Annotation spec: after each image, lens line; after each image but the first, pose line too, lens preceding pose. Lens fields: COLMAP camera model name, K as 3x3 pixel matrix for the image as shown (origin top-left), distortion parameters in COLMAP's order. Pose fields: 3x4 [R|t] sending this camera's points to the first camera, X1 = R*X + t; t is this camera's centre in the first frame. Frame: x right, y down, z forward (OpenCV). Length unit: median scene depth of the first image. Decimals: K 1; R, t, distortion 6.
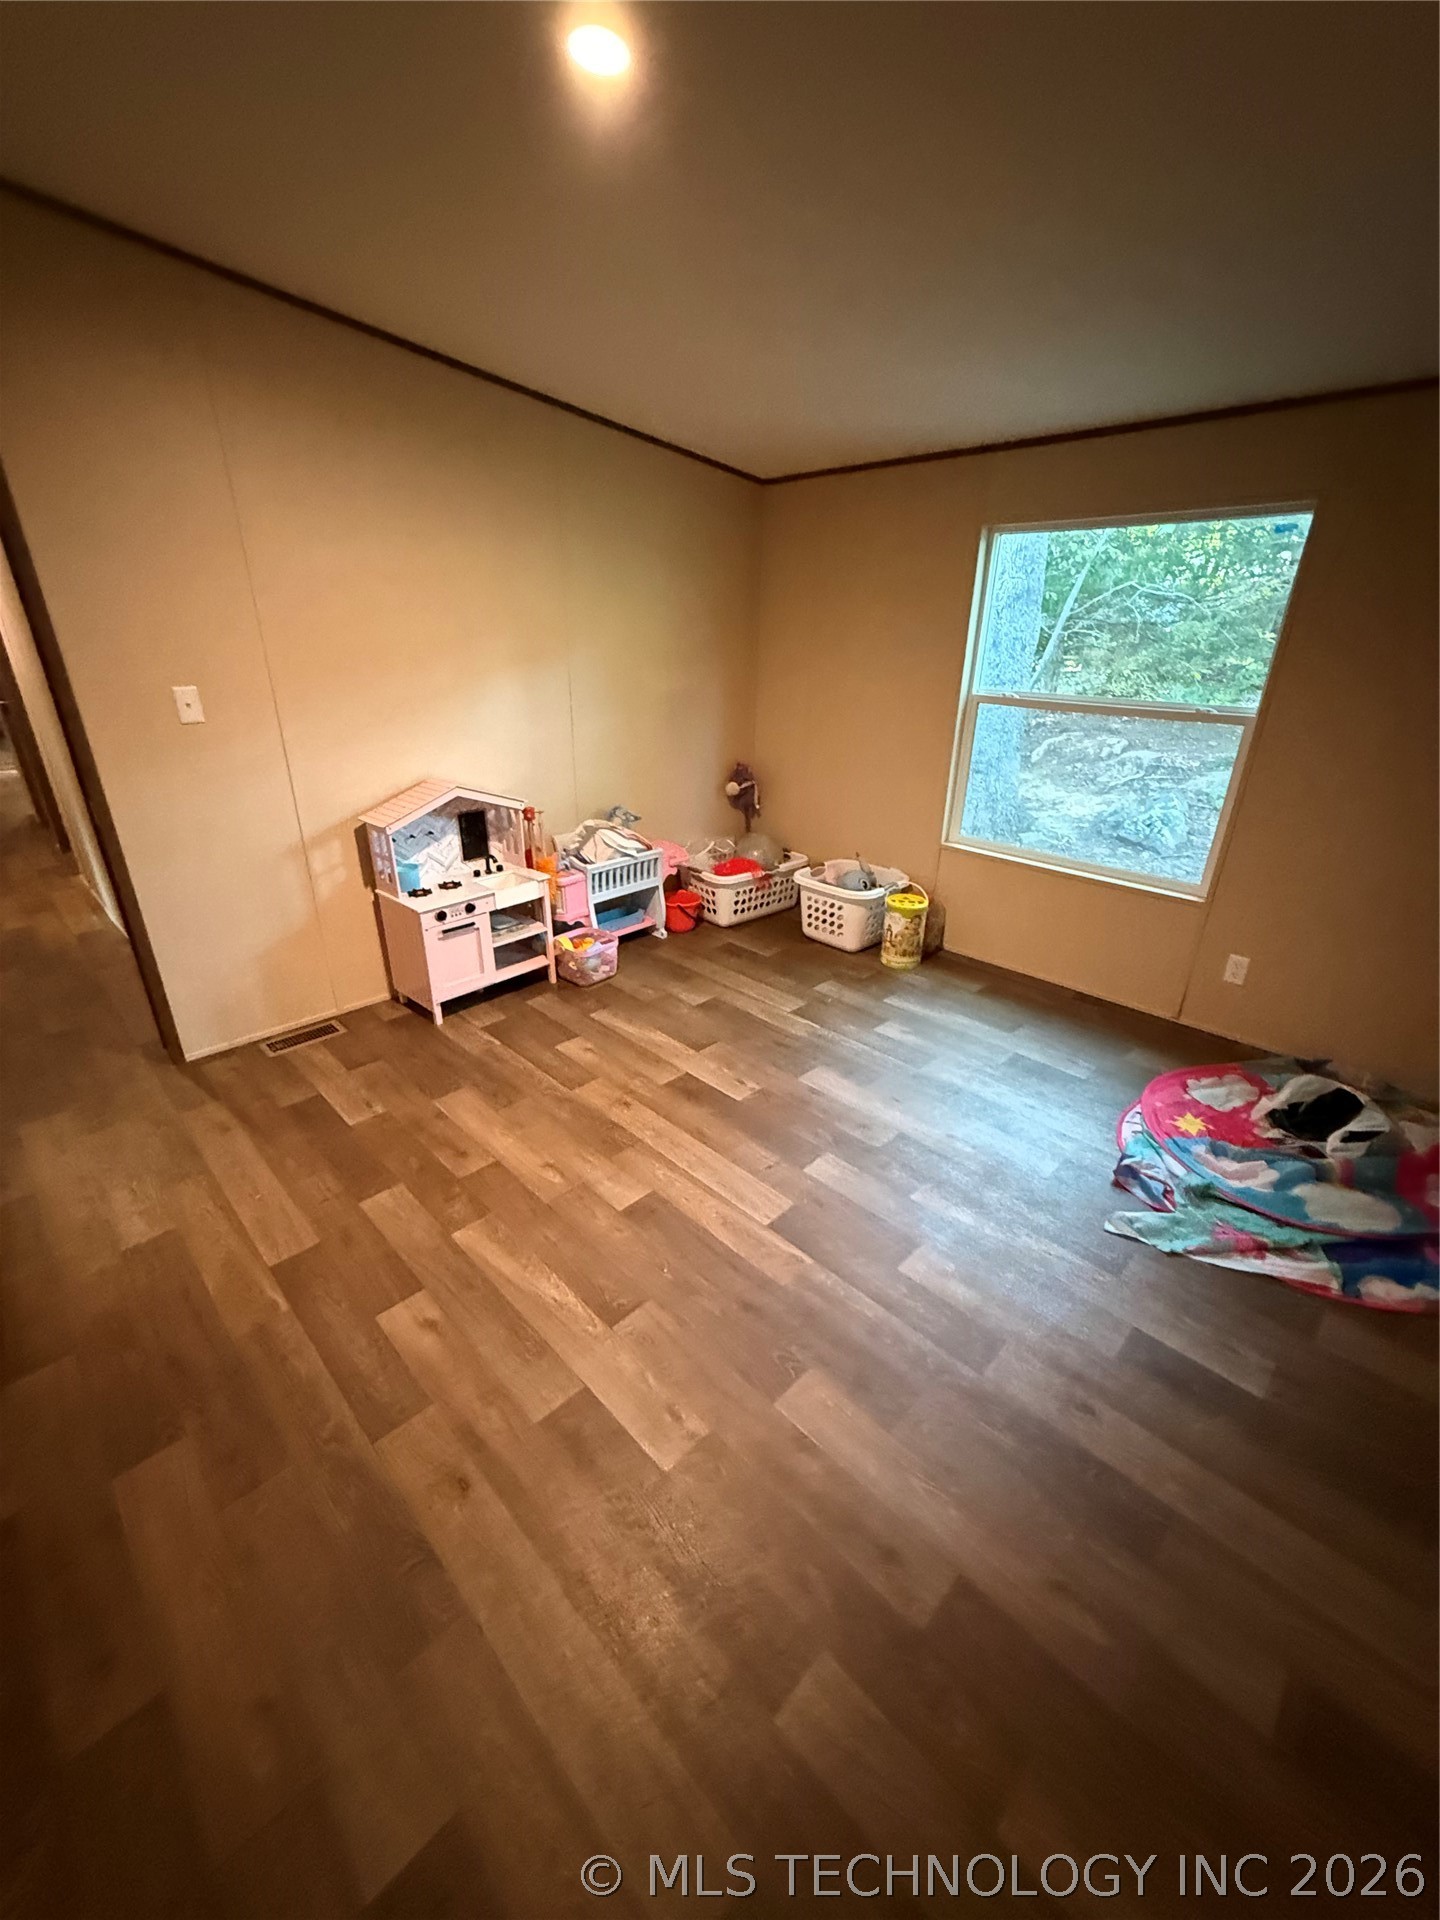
lens RADIAL K [[764.6, 0, 724.9], [0, 764.6, 950.5], [0, 0, 1]] dist [-0.003520, -0.000273]
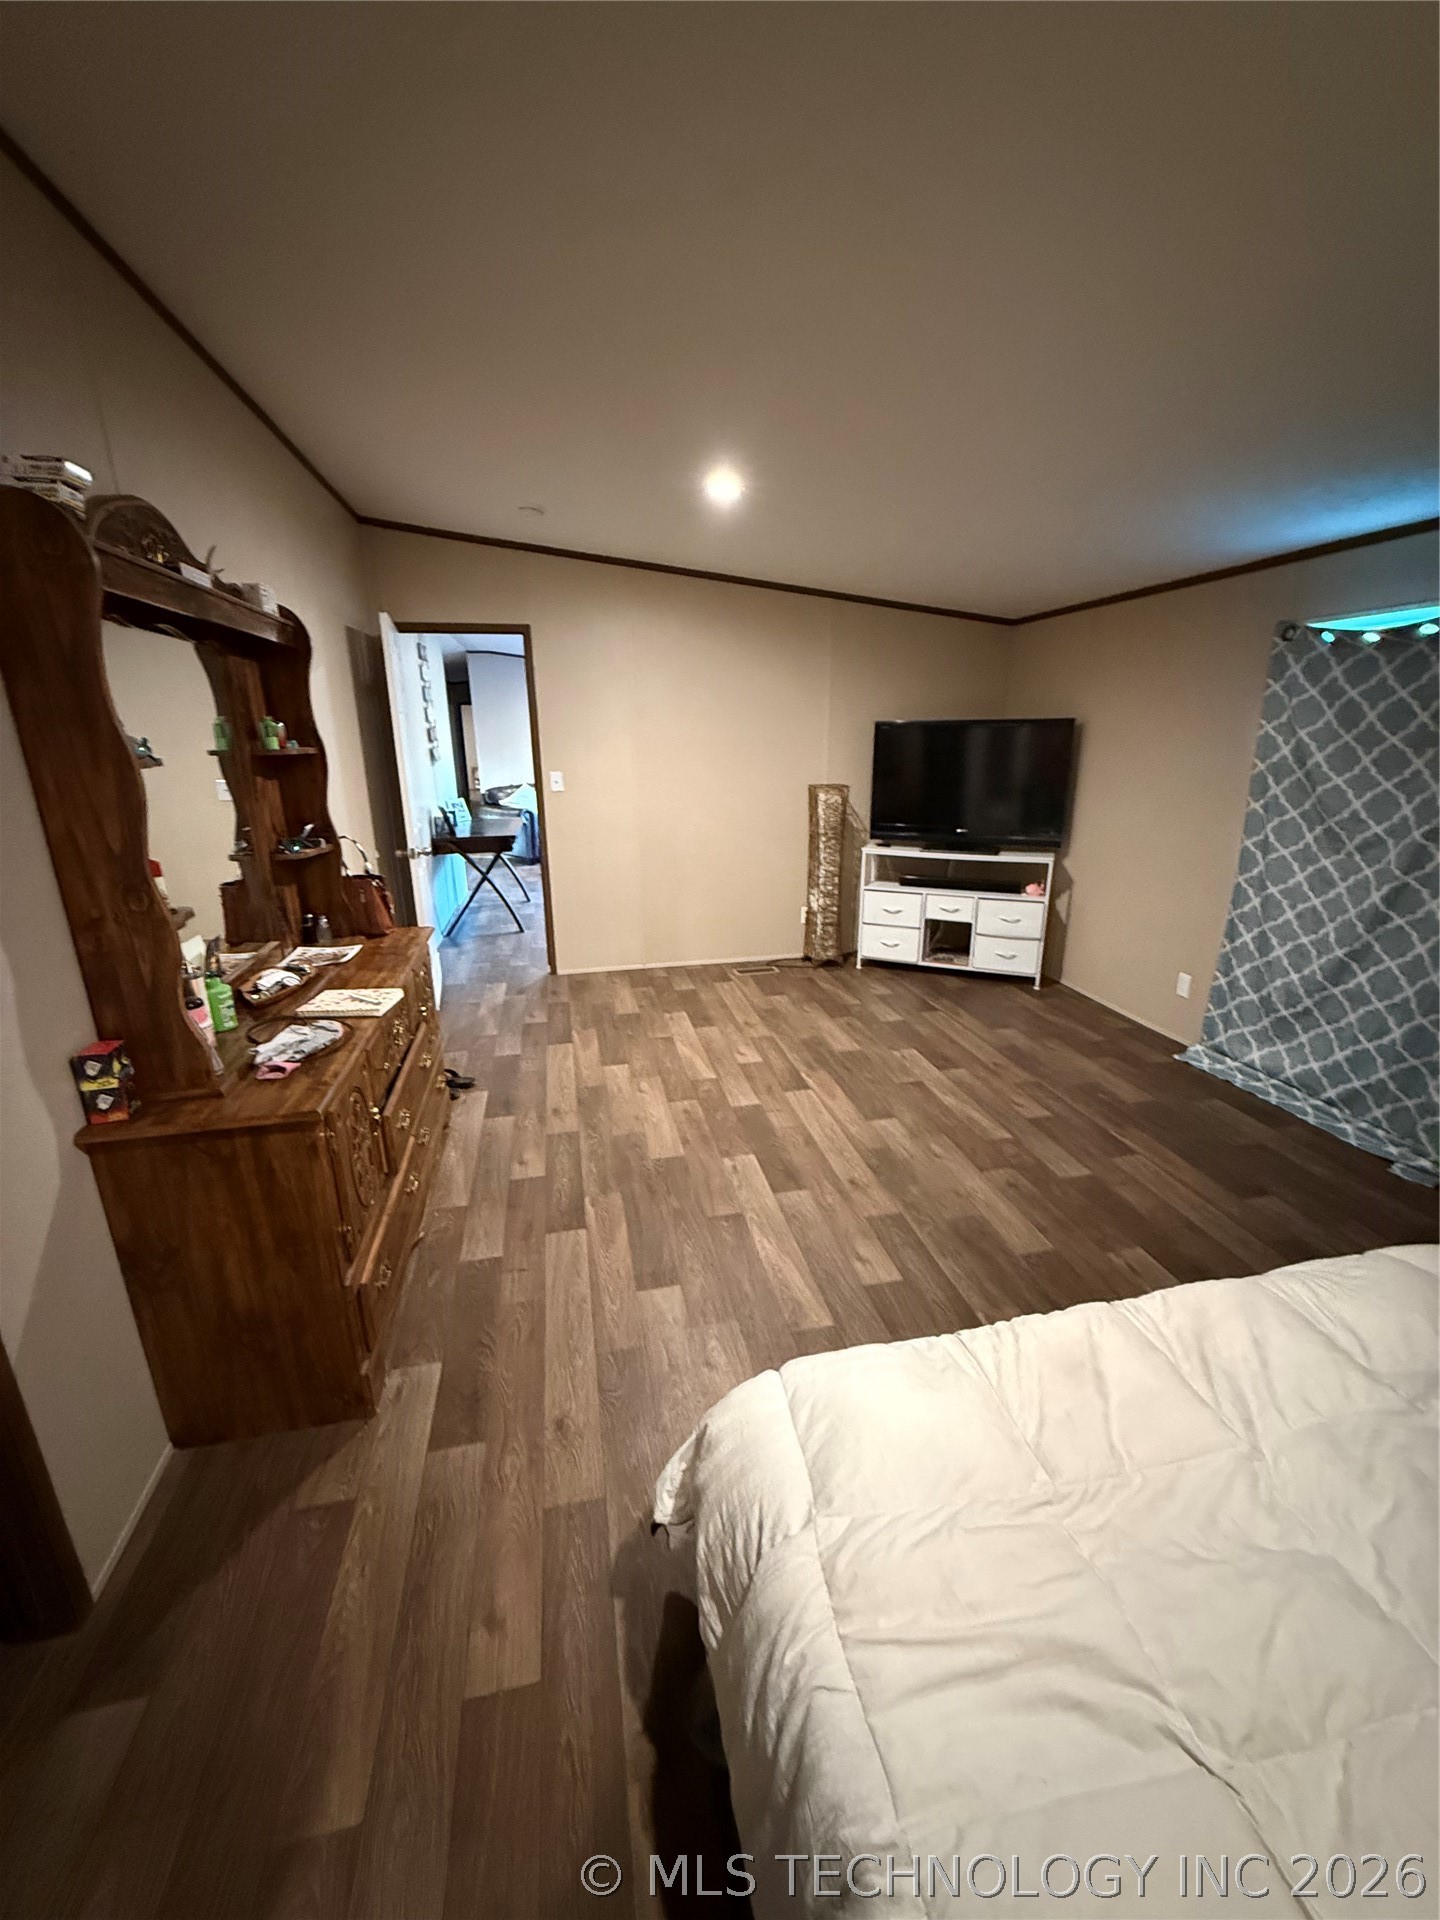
lens RADIAL K [[764.6, 0, 712.4], [0, 764.6, 955.1], [0, 0, 1]] dist [-0.003520, -0.000273]
pose [[-0.829716, -0.165760, 0.533005, -0.509710], [0.215351, 0.785902, 0.579640, -0.731658], [-0.514971, 0.595720, -0.616379, 1.681128]]
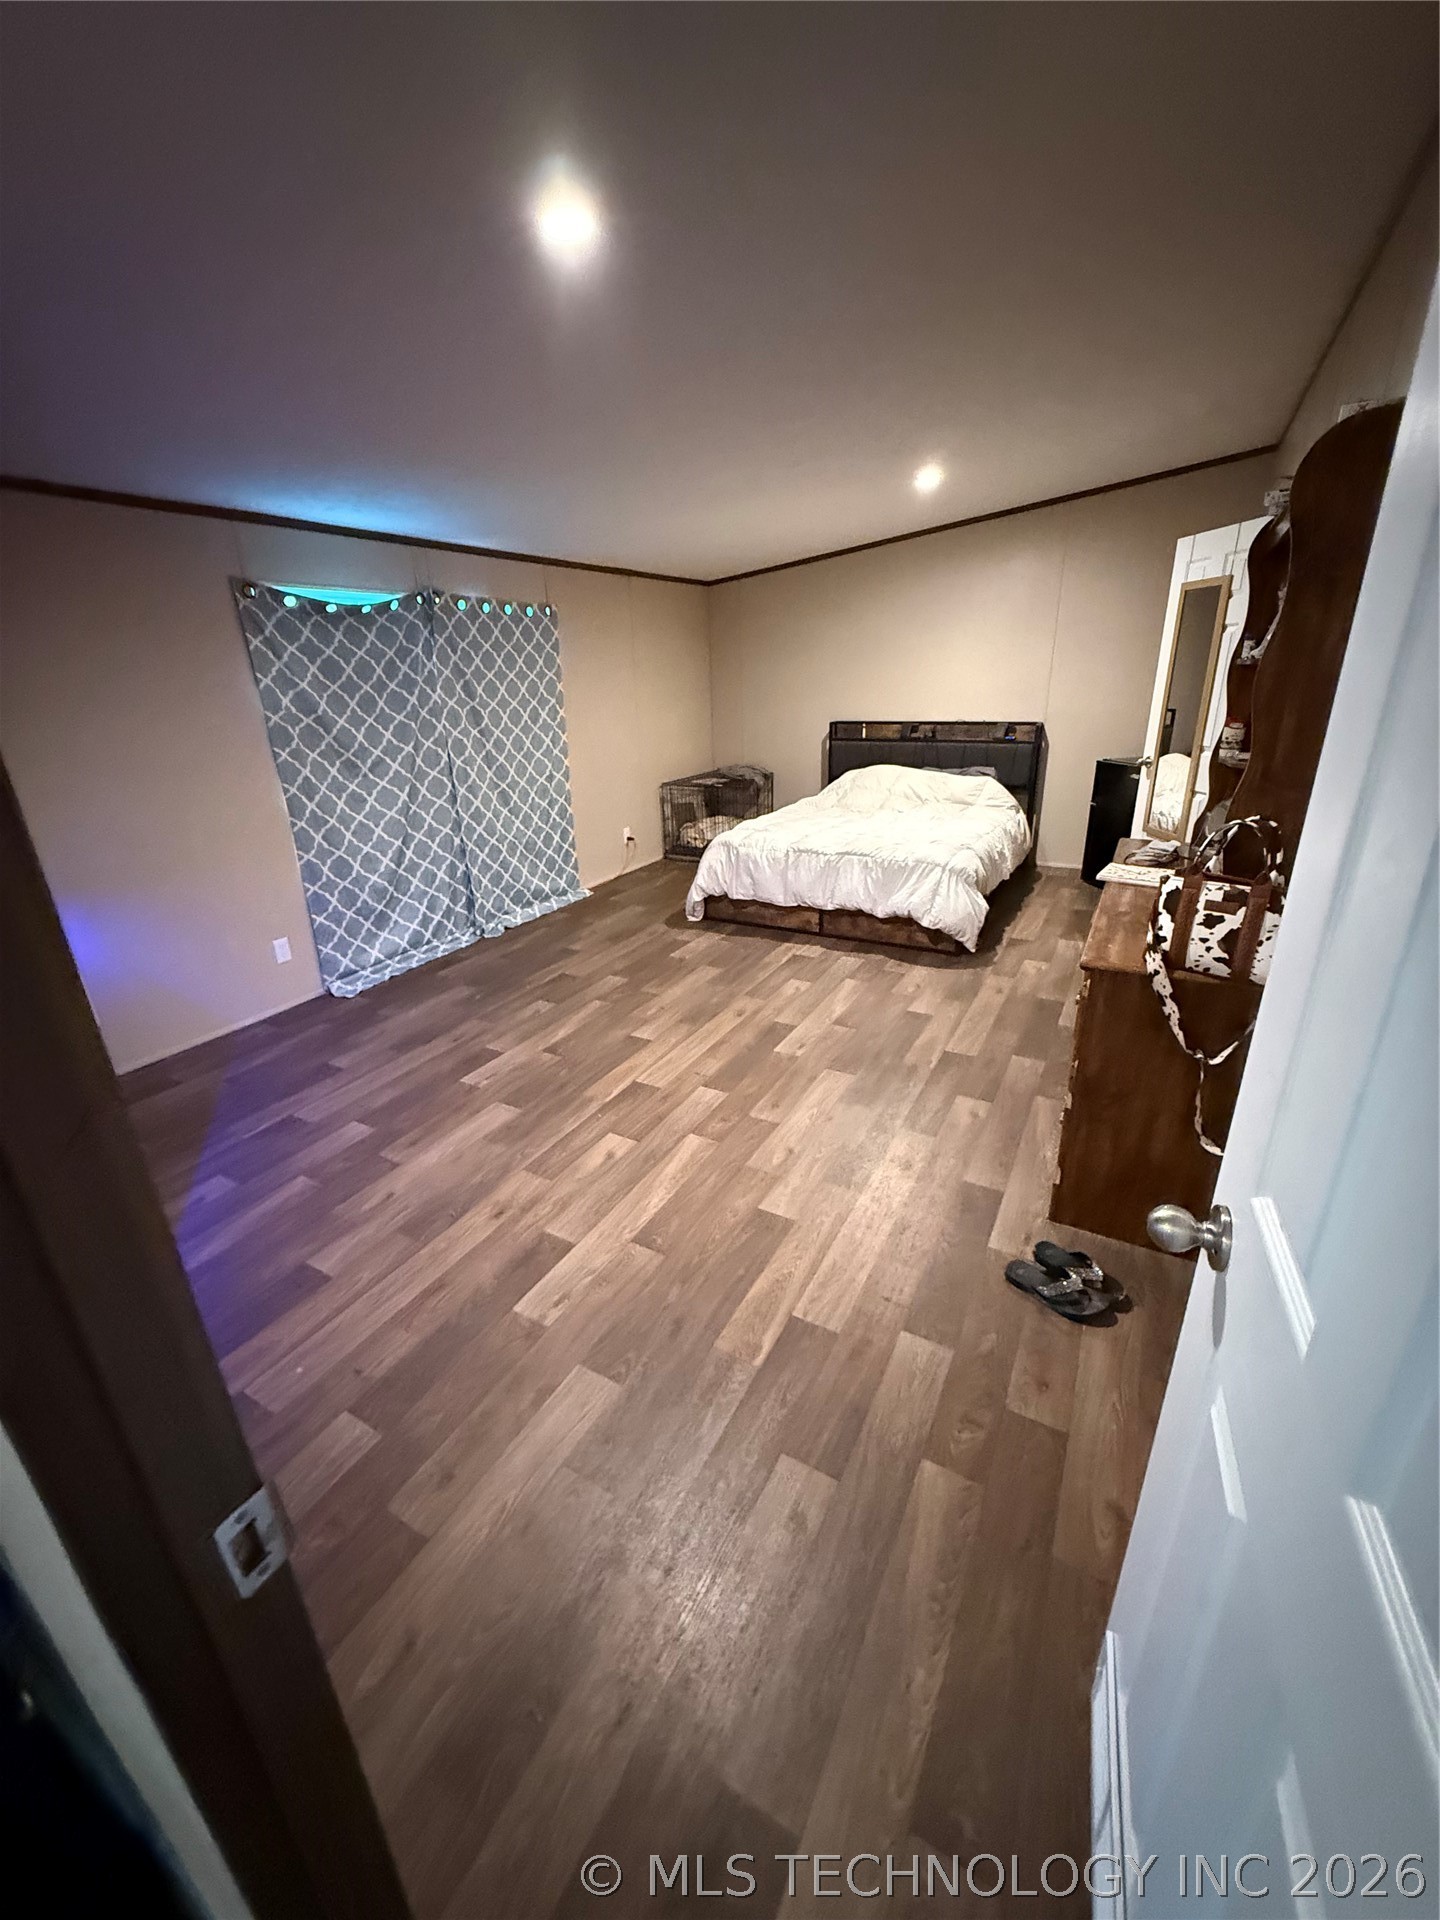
lens RADIAL K [[764.6, 0, 722.9], [0, 764.6, 961.5], [0, 0, 1]] dist [-0.003520, -0.000273]
pose [[0.271195, 0.322046, -0.907050, 1.153045], [-0.343577, 0.912674, 0.221318, -0.190002], [0.899115, 0.251621, 0.358160, 0.504905]]
